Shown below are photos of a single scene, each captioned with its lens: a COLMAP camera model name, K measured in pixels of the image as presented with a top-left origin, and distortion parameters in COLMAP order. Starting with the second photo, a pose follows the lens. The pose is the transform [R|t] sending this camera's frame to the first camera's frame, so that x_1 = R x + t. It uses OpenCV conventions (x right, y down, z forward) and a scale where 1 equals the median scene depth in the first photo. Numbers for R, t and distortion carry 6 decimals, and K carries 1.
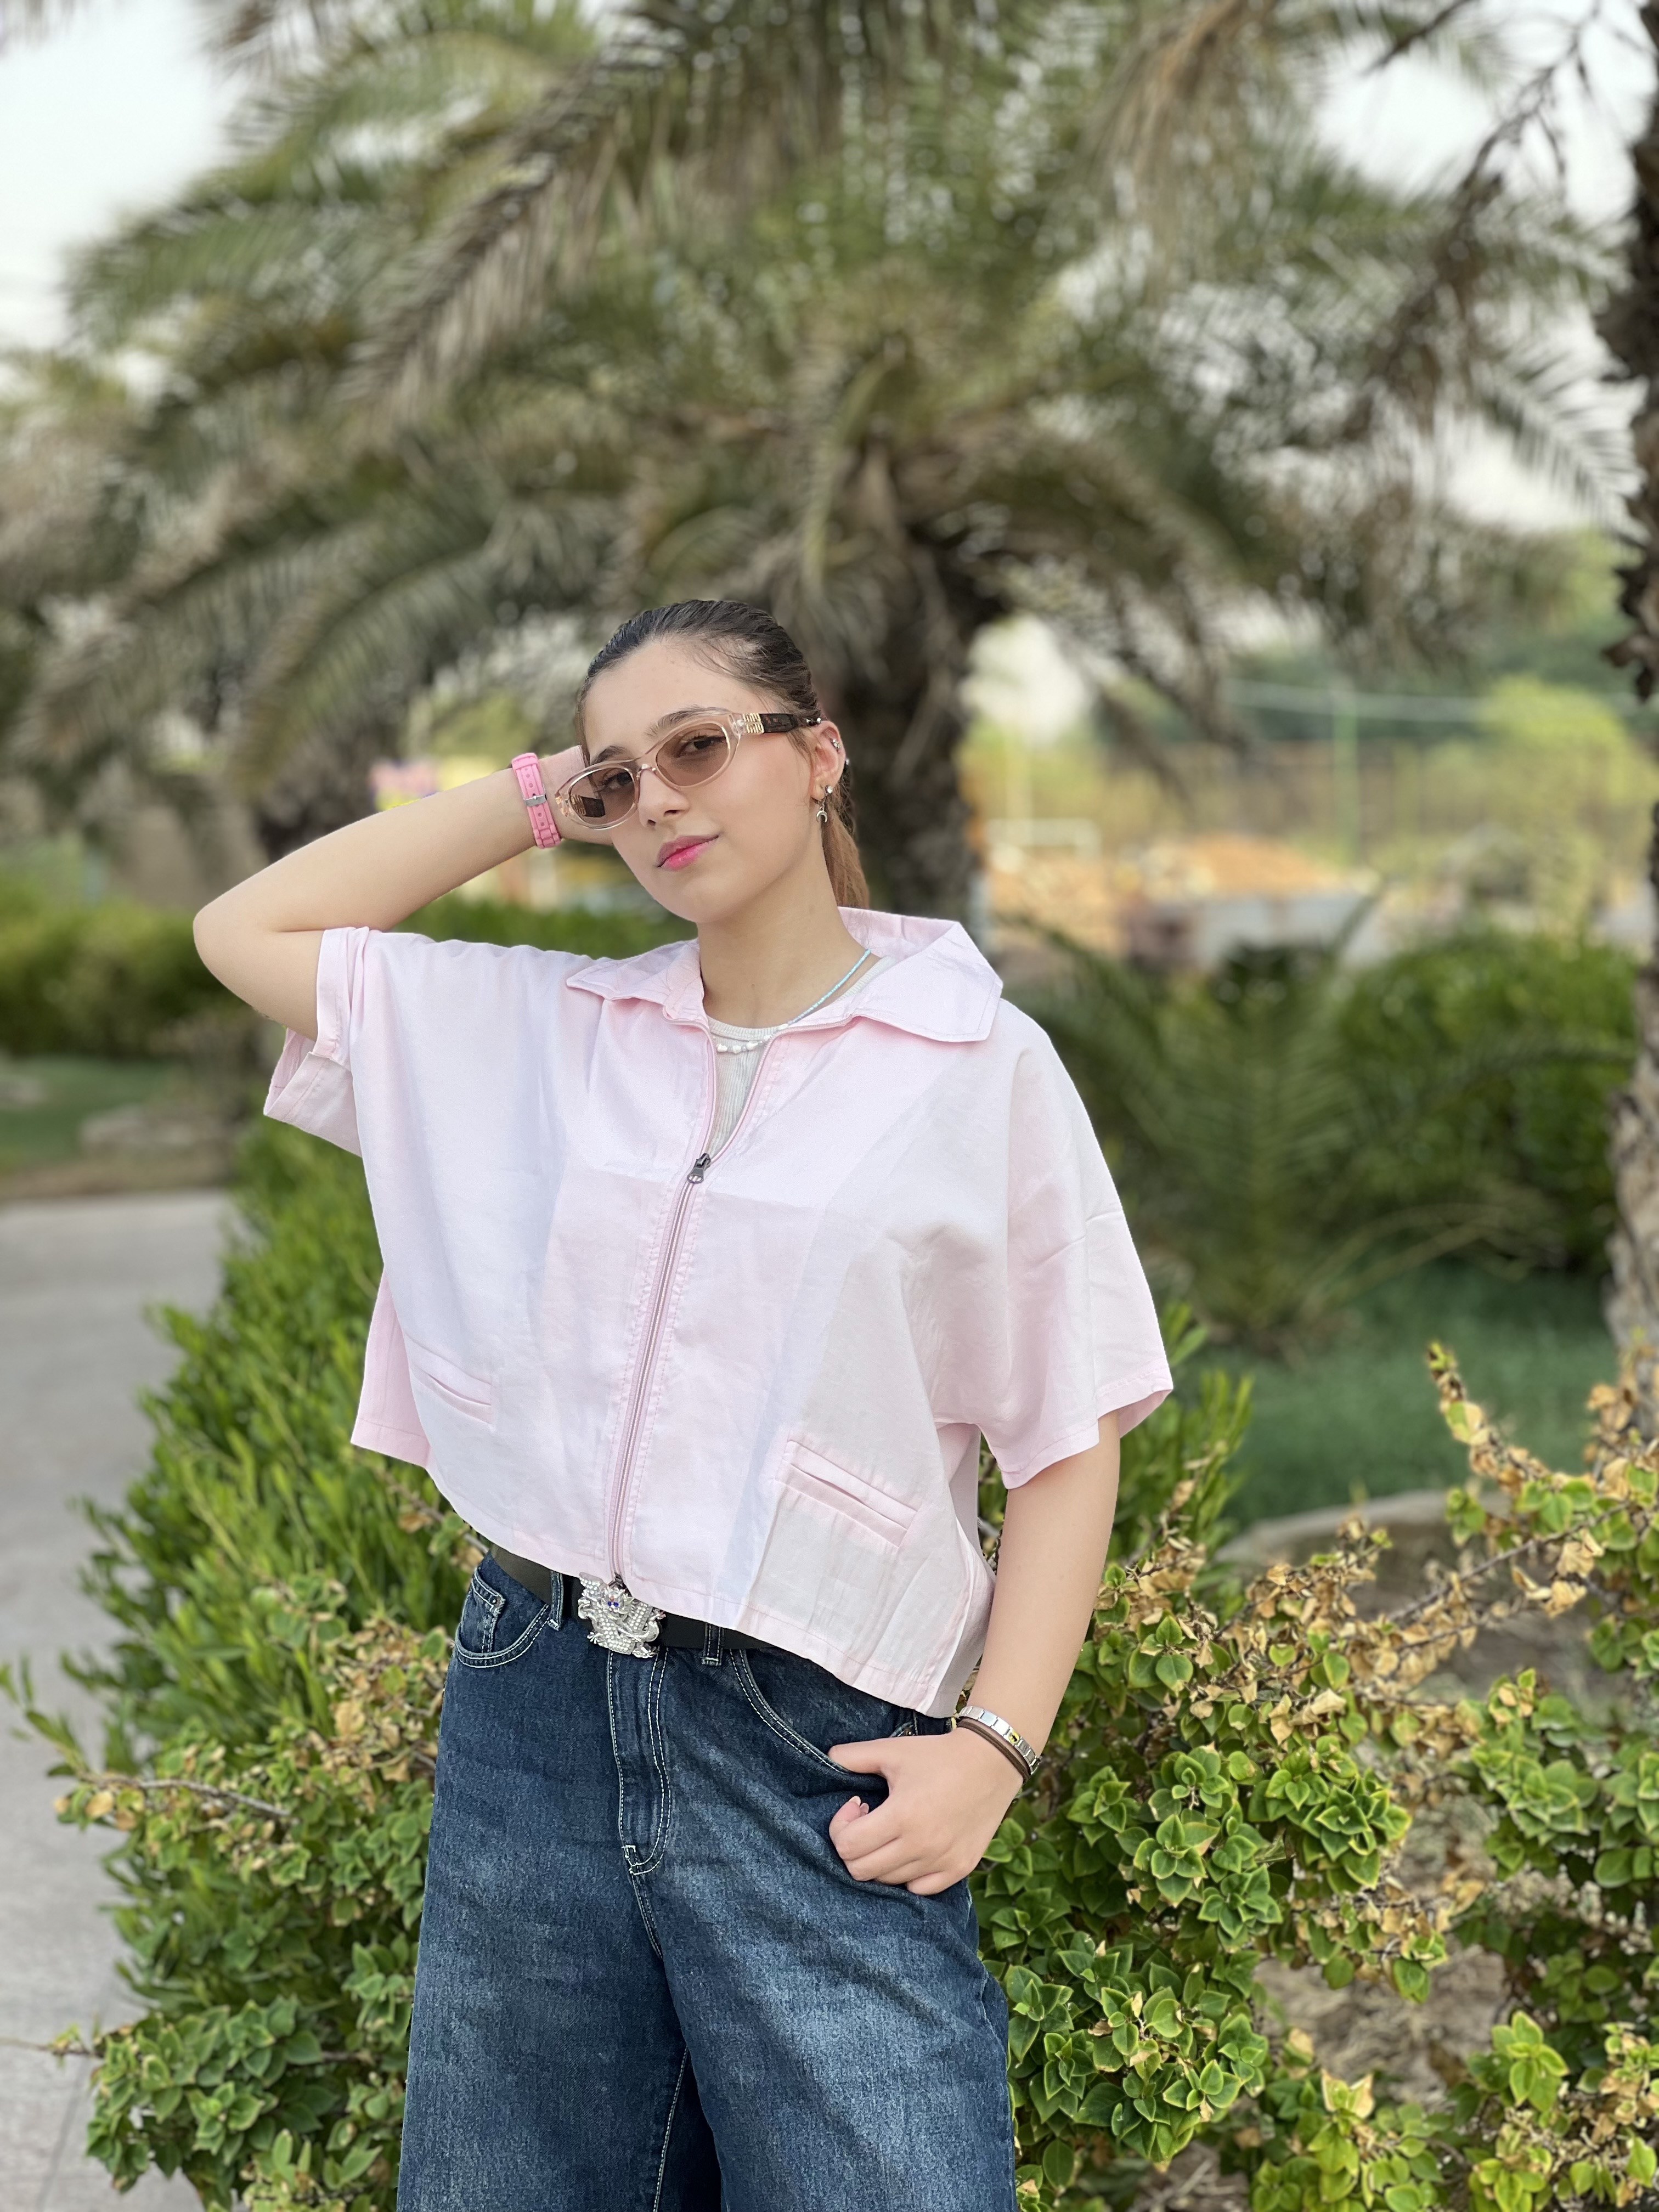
lens RADIAL K [[4923.9, 0, 847.5], [0, 4923.9, 1116.7], [0, 0, 1]] dist [0.147050, 0.000000]
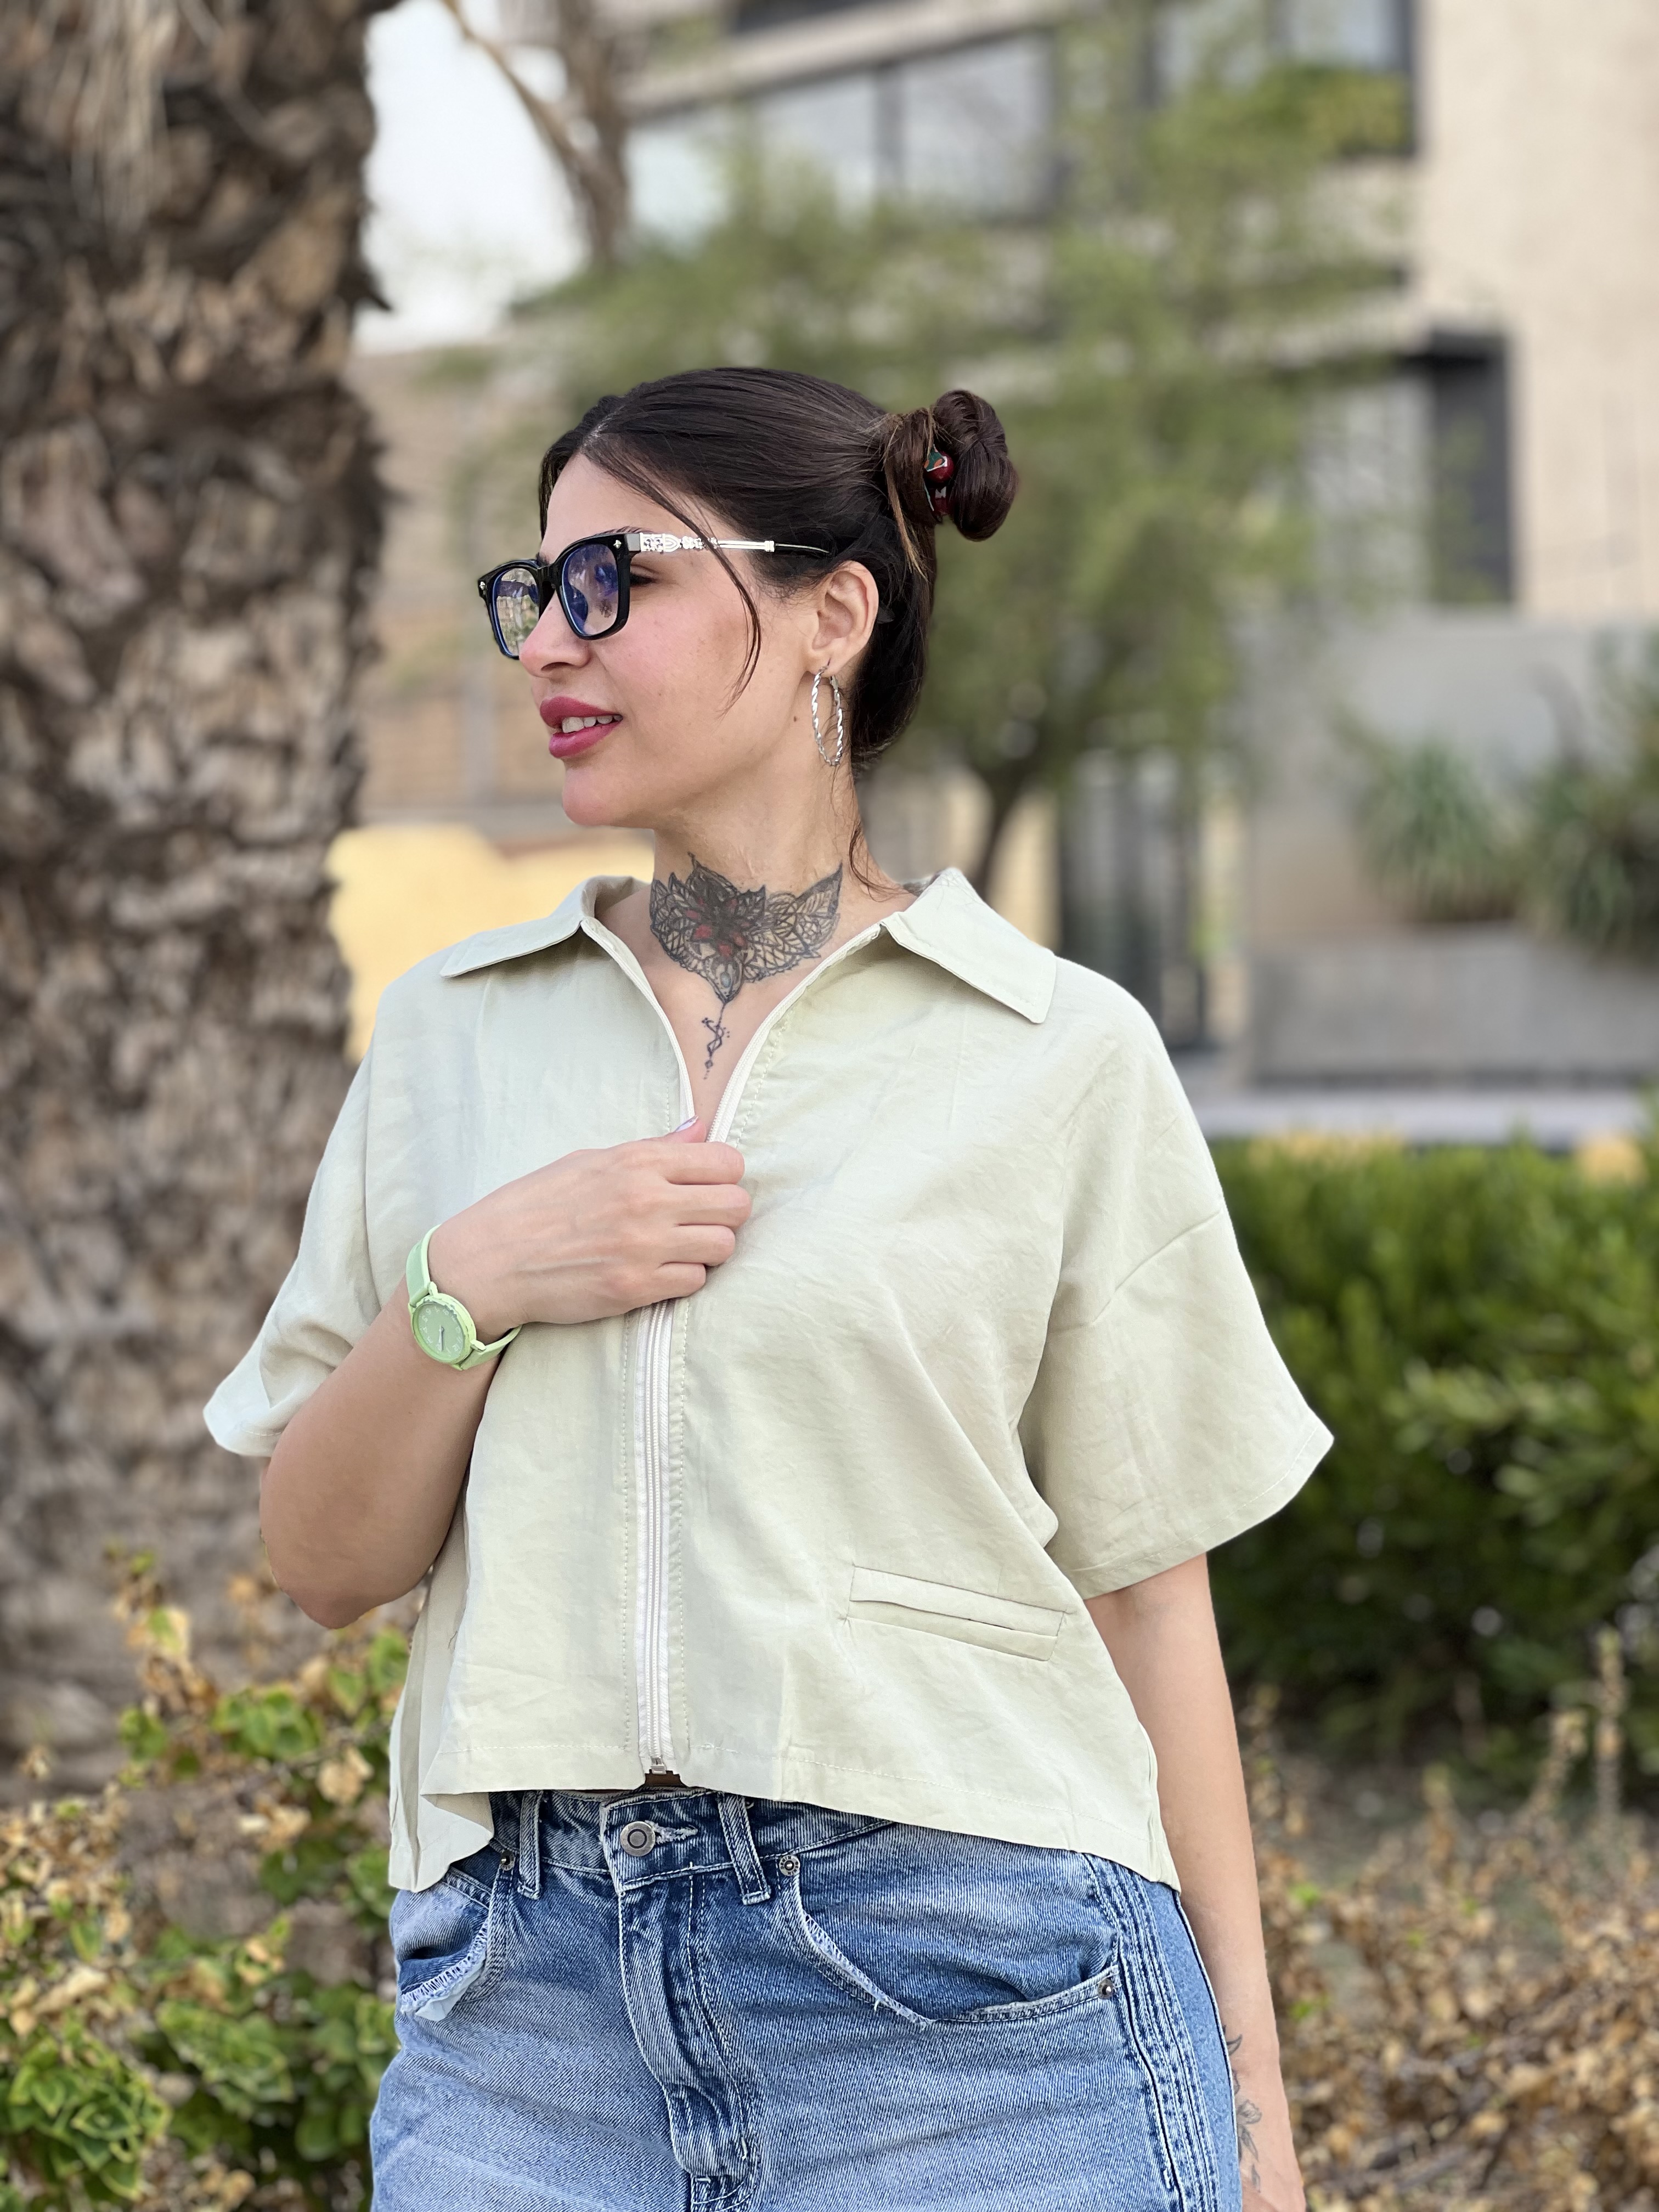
lens RADIAL K [[4923.9, 0, 814.8], [0, 4923.9, 1089.5], [0, 0, 1]] dist [0.147050, 0.000000]
pose [[0.912047, -0.015046, 0.409810, -0.121790], [0.029947, 0.999102, -0.029966, -0.003212], [-0.408991, 0.039603, 0.911679, 0.163192]]
